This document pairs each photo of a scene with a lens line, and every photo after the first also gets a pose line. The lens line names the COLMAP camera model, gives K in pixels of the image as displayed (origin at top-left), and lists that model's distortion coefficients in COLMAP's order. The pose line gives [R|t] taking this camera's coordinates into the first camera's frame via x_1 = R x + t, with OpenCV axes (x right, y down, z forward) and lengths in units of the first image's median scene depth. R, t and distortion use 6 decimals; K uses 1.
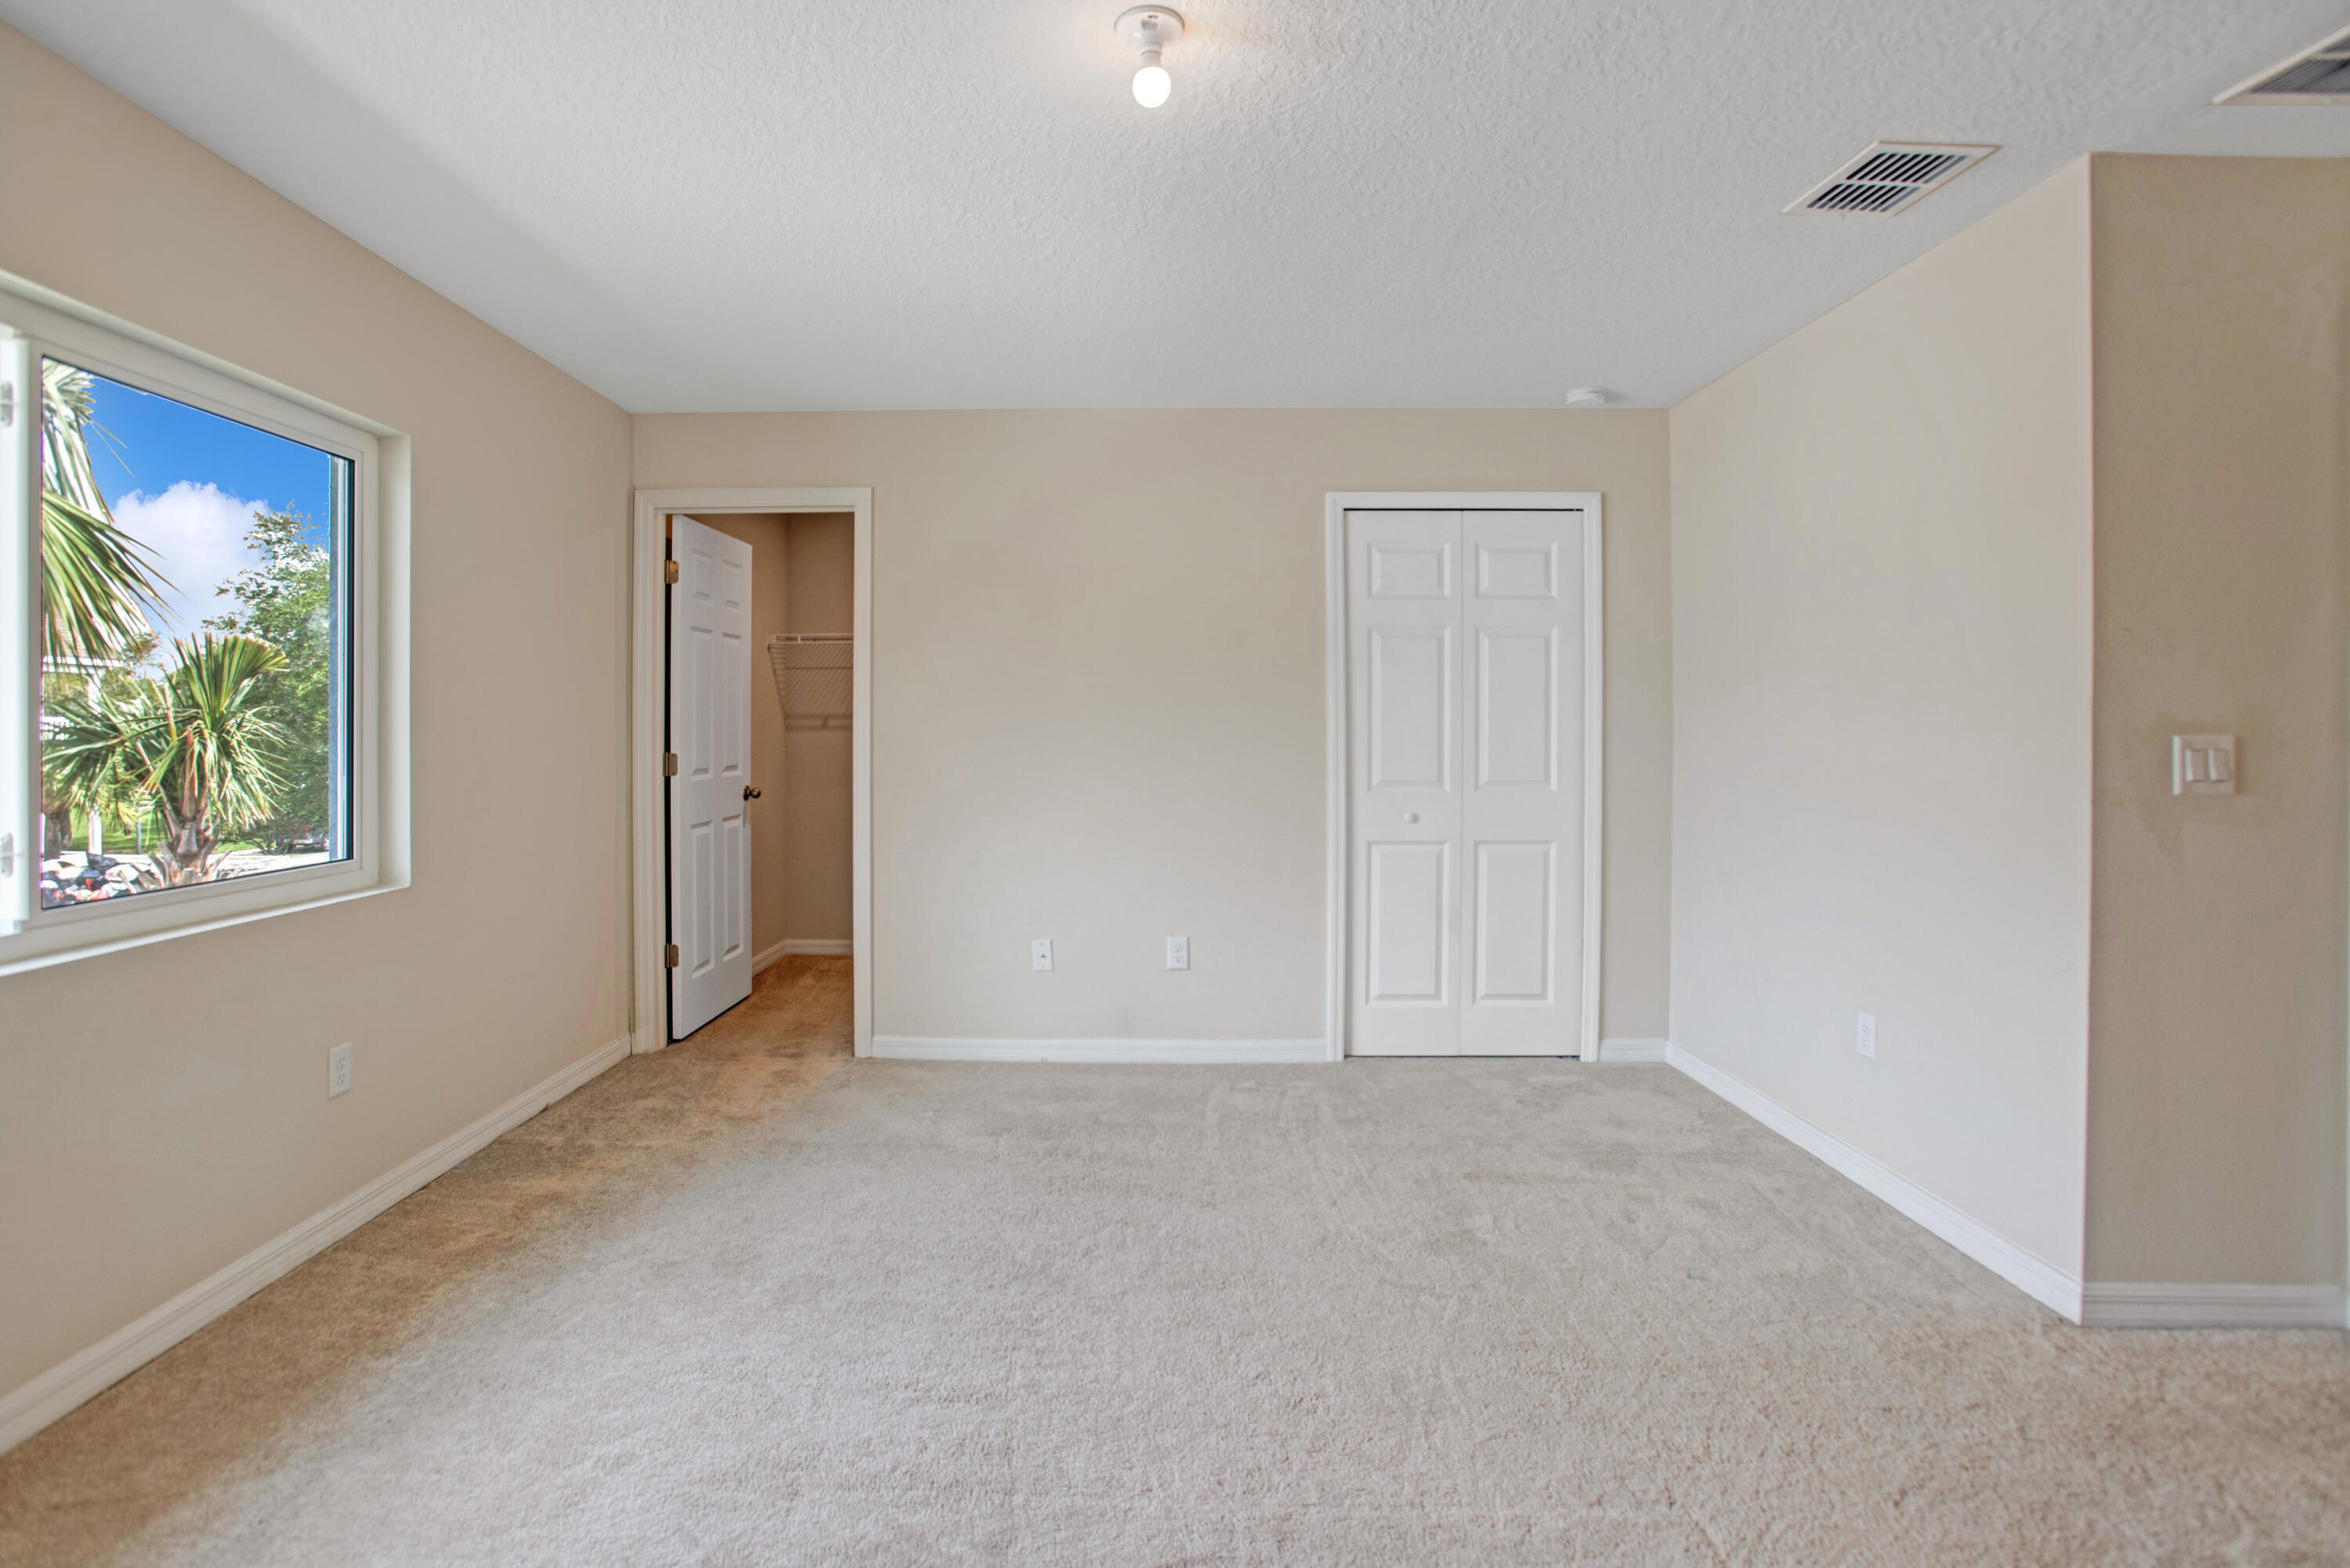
lens RADIAL K [[1126.2, 0, 1111.4], [0, 1126.2, 732.9], [0, 0, 1]] dist [-0.088032, 0.042275]
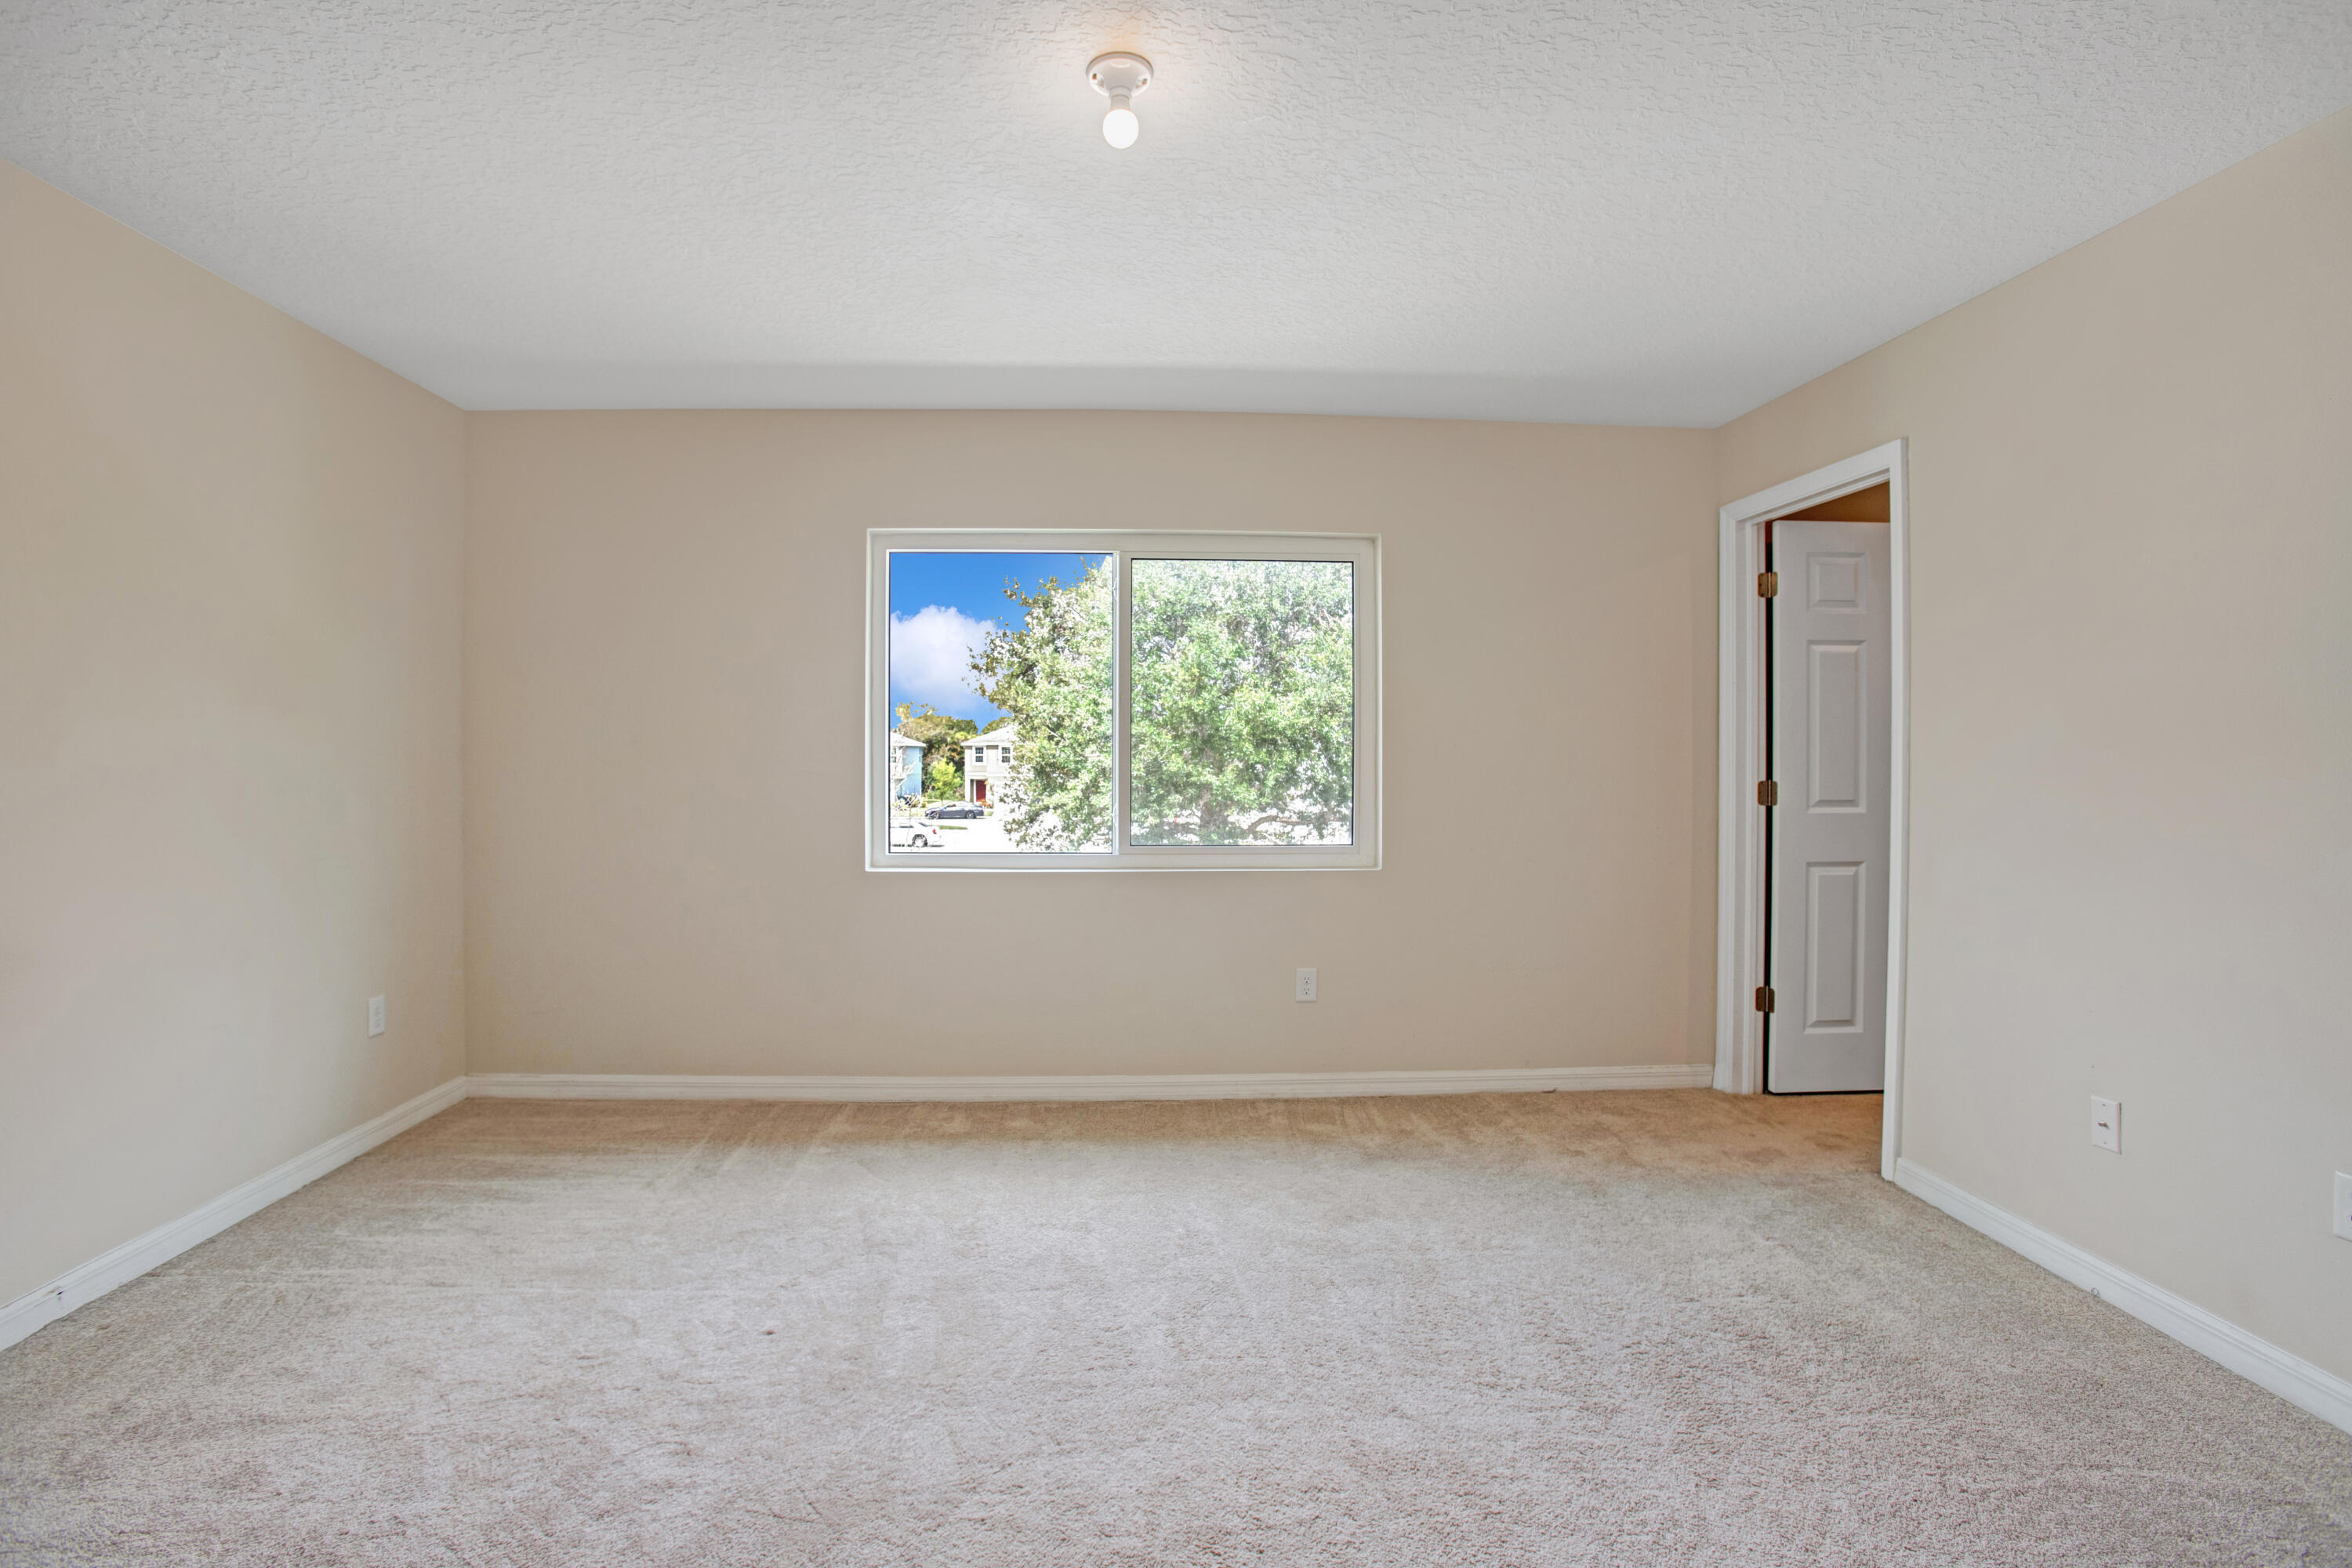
lens RADIAL K [[1146.2, 0, 1173.5], [0, 1146.2, 738.8], [0, 0, 1]] dist [-0.000634, -0.000094]
pose [[0.067362, -0.007968, -0.997697, 0.651160], [0.003391, 0.999964, -0.007757, -0.012343], [0.997723, -0.002861, 0.067387, 0.545883]]
